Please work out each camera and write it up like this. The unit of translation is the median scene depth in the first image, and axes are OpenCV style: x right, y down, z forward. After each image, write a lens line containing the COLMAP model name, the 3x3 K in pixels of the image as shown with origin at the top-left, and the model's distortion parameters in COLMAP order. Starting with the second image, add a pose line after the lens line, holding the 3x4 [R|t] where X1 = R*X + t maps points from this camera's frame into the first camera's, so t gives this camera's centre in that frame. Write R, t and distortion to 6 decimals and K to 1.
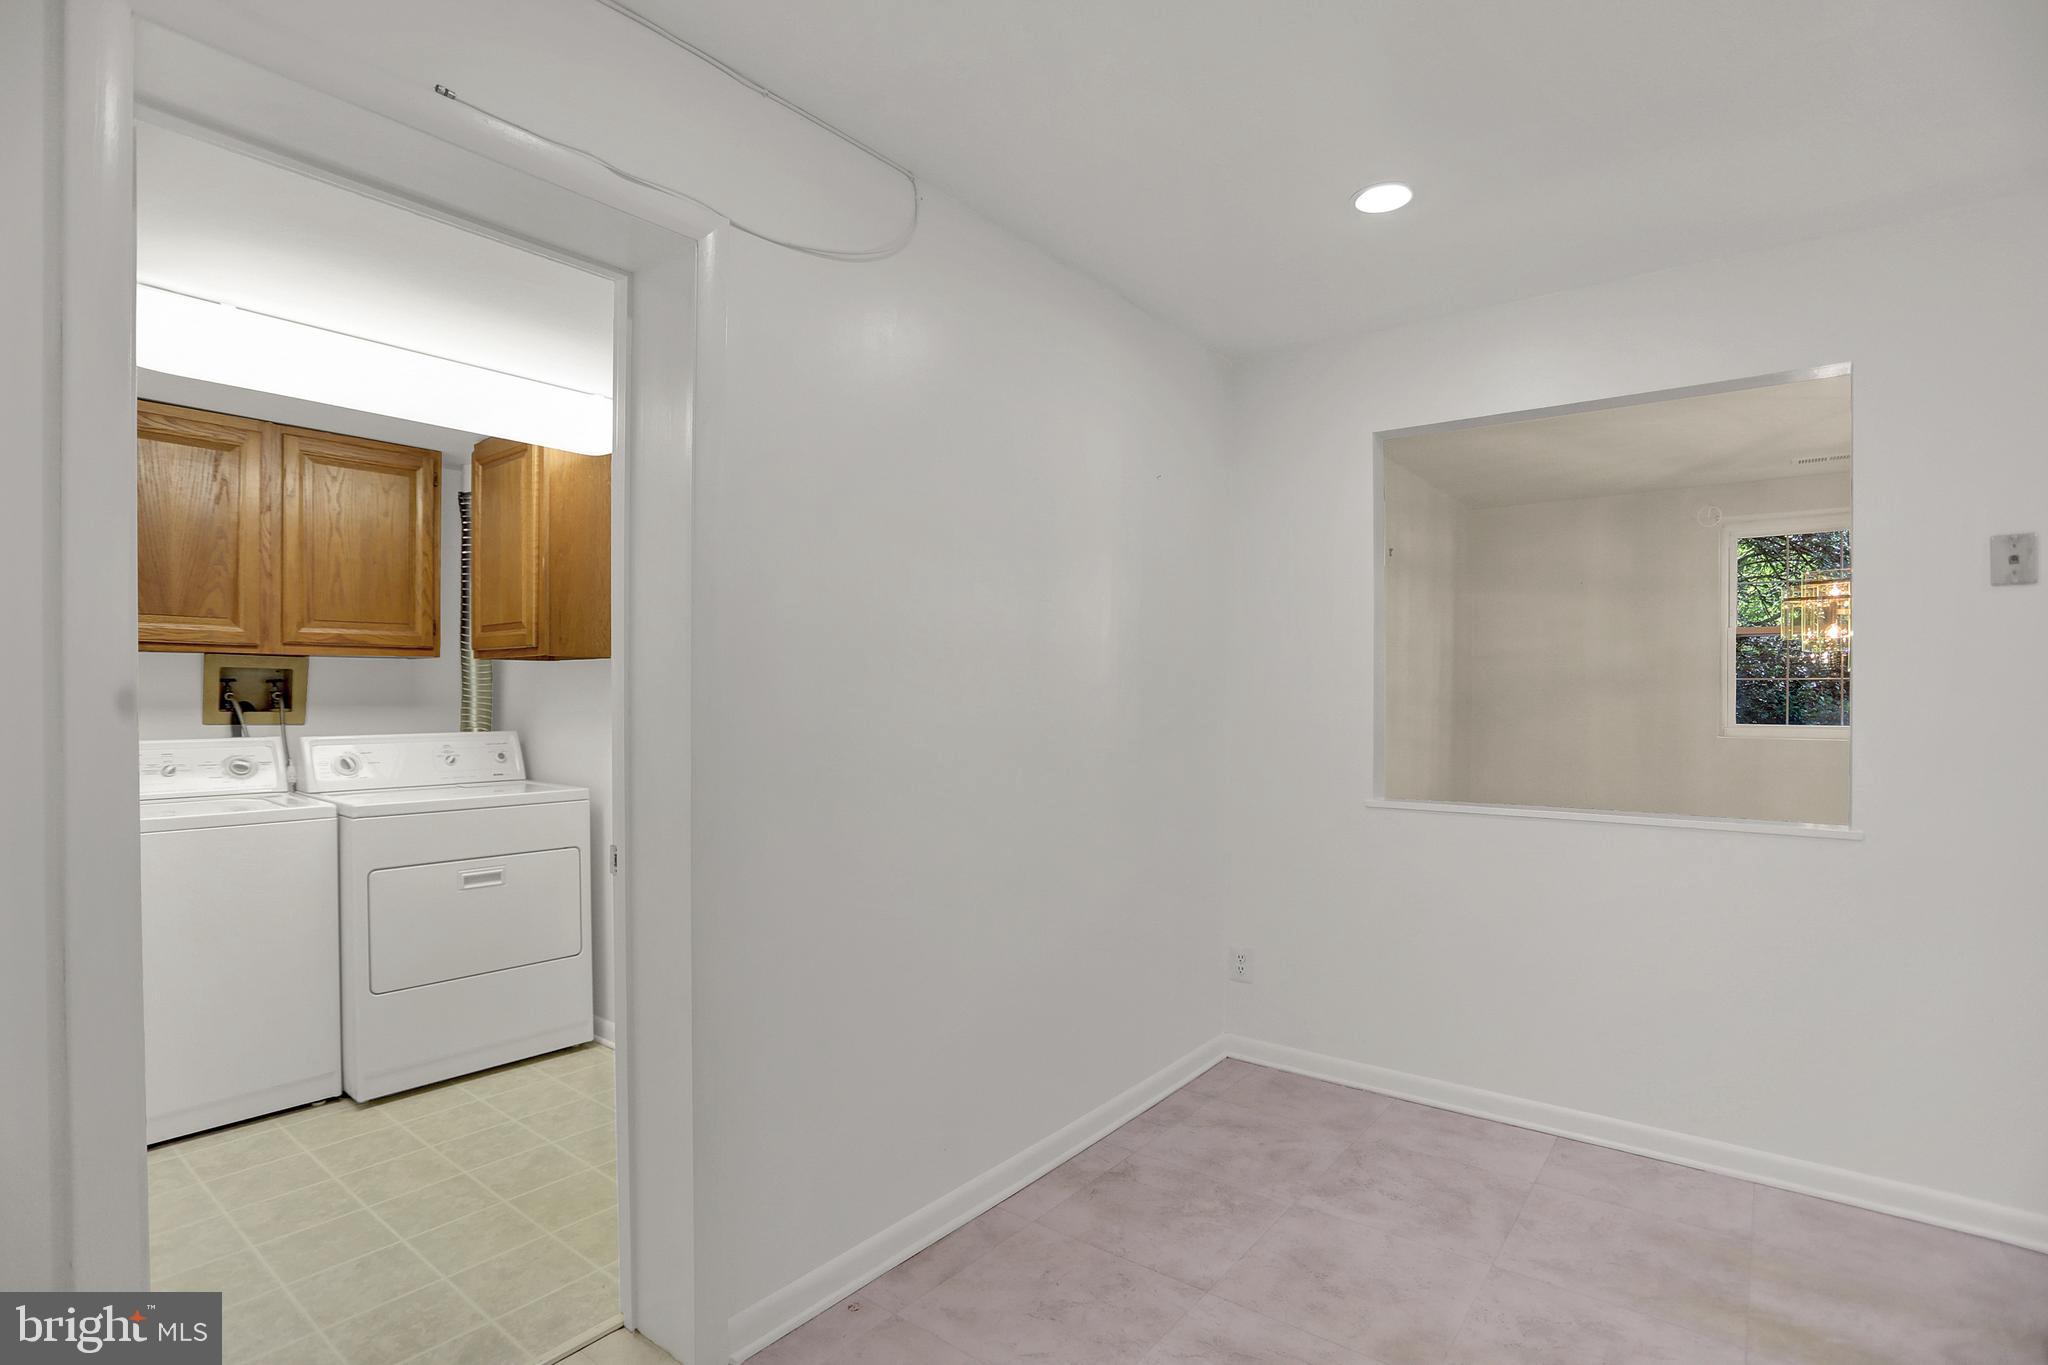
lens RADIAL K [[999.1, 0, 1032.2], [0, 999.1, 689.7], [0, 0, 1]] dist [-0.069039, 0.030637]
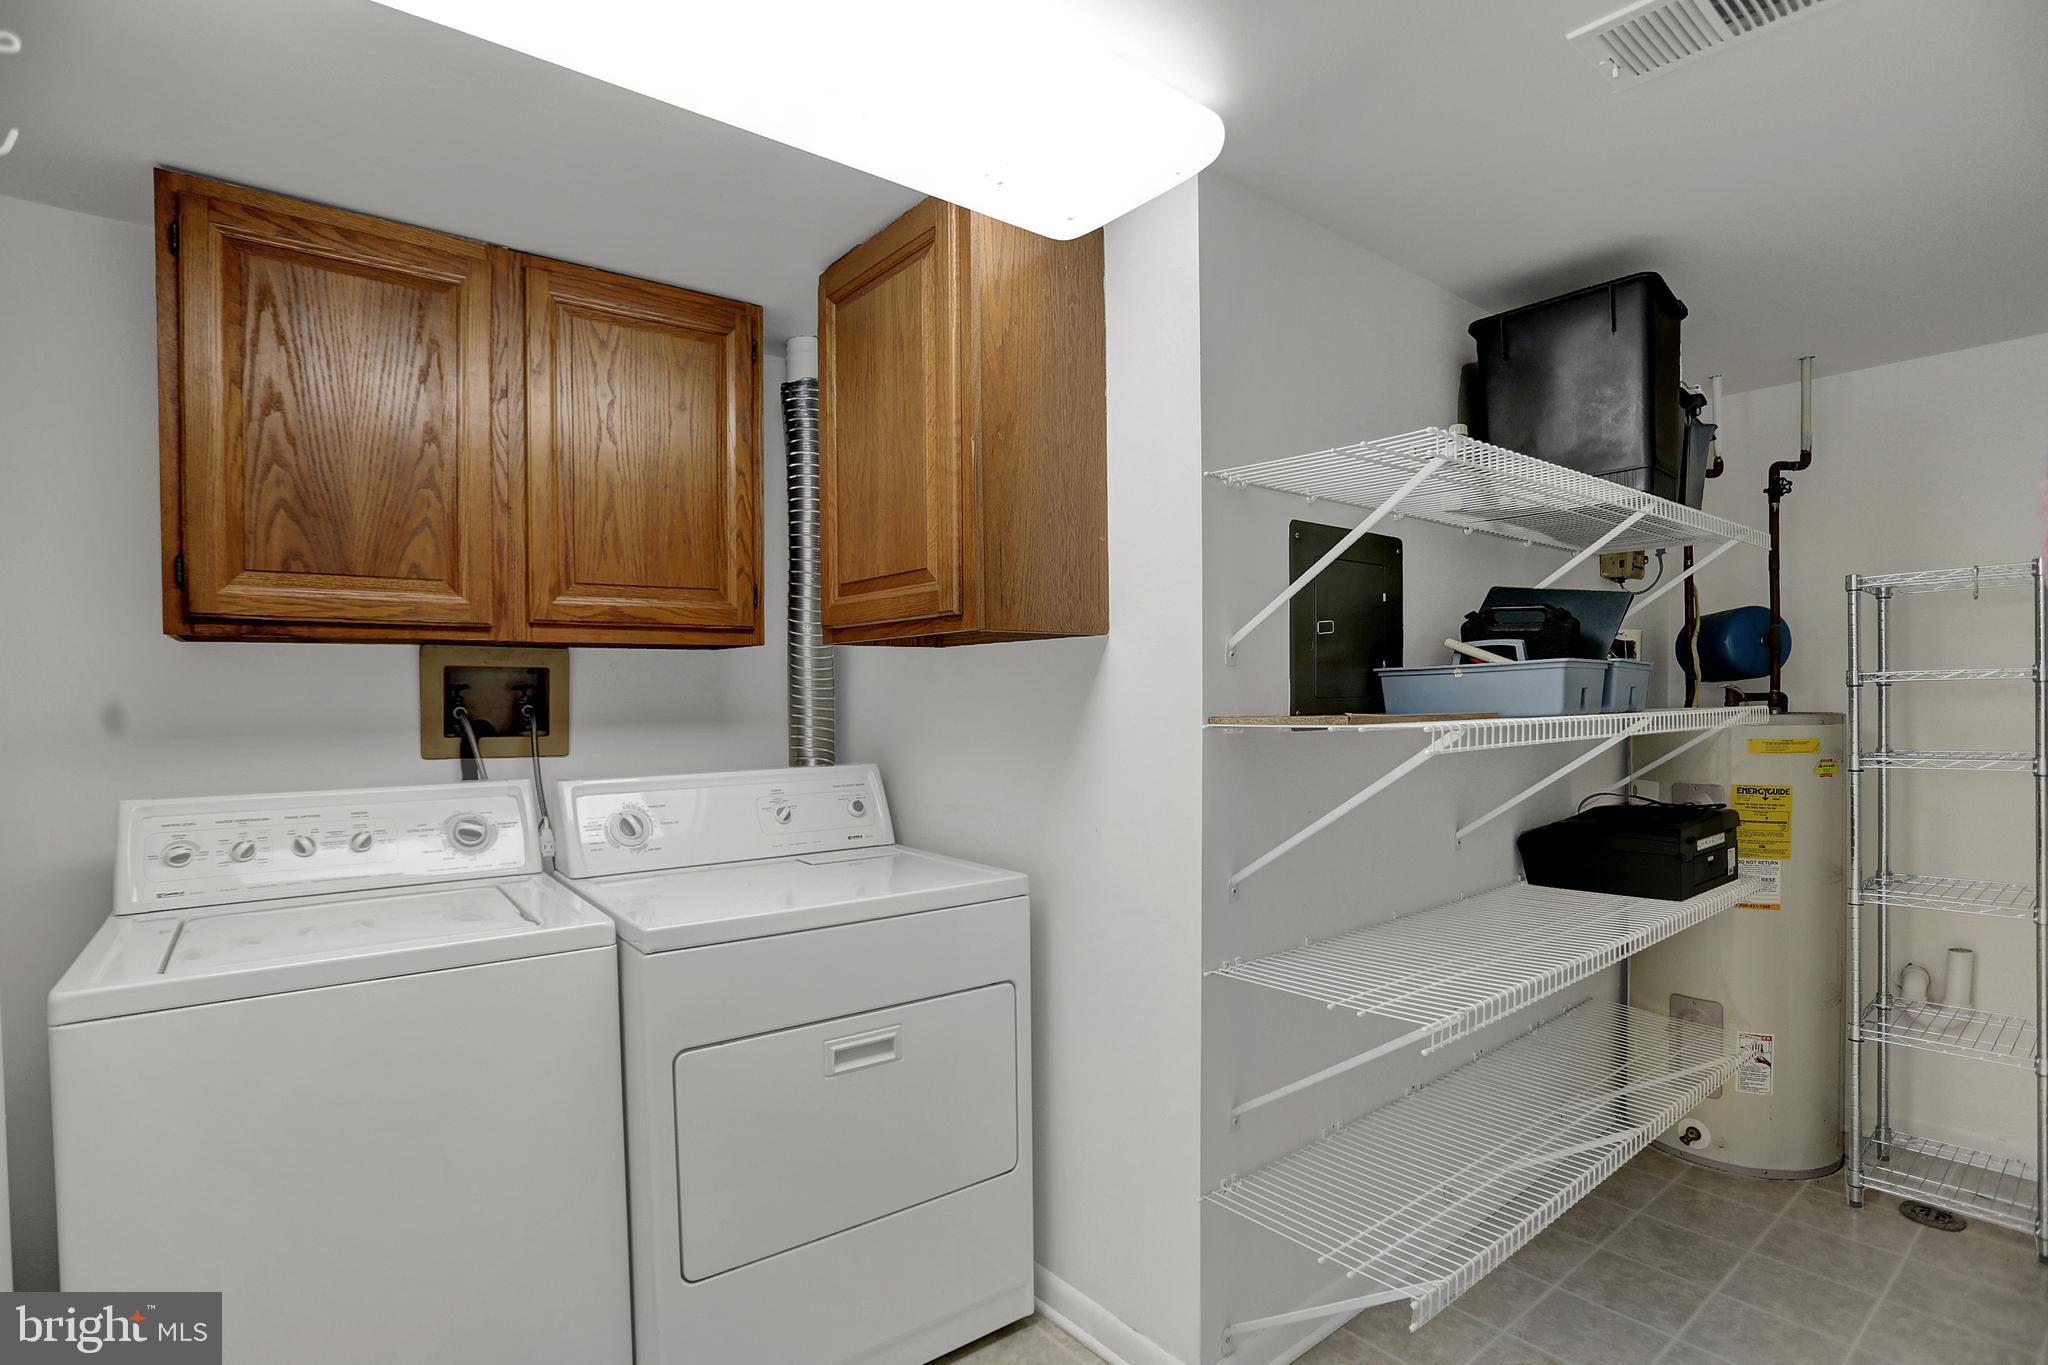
lens RADIAL K [[1006.7, 0, 1024.7], [0, 1006.7, 699.5], [0, 0, 1]] dist [-0.091734, 0.060057]
pose [[0.974143, -0.010193, -0.225701, -0.334731], [0.012744, 0.999870, 0.009848, -0.003369], [0.225571, -0.012470, 0.974147, 0.468917]]
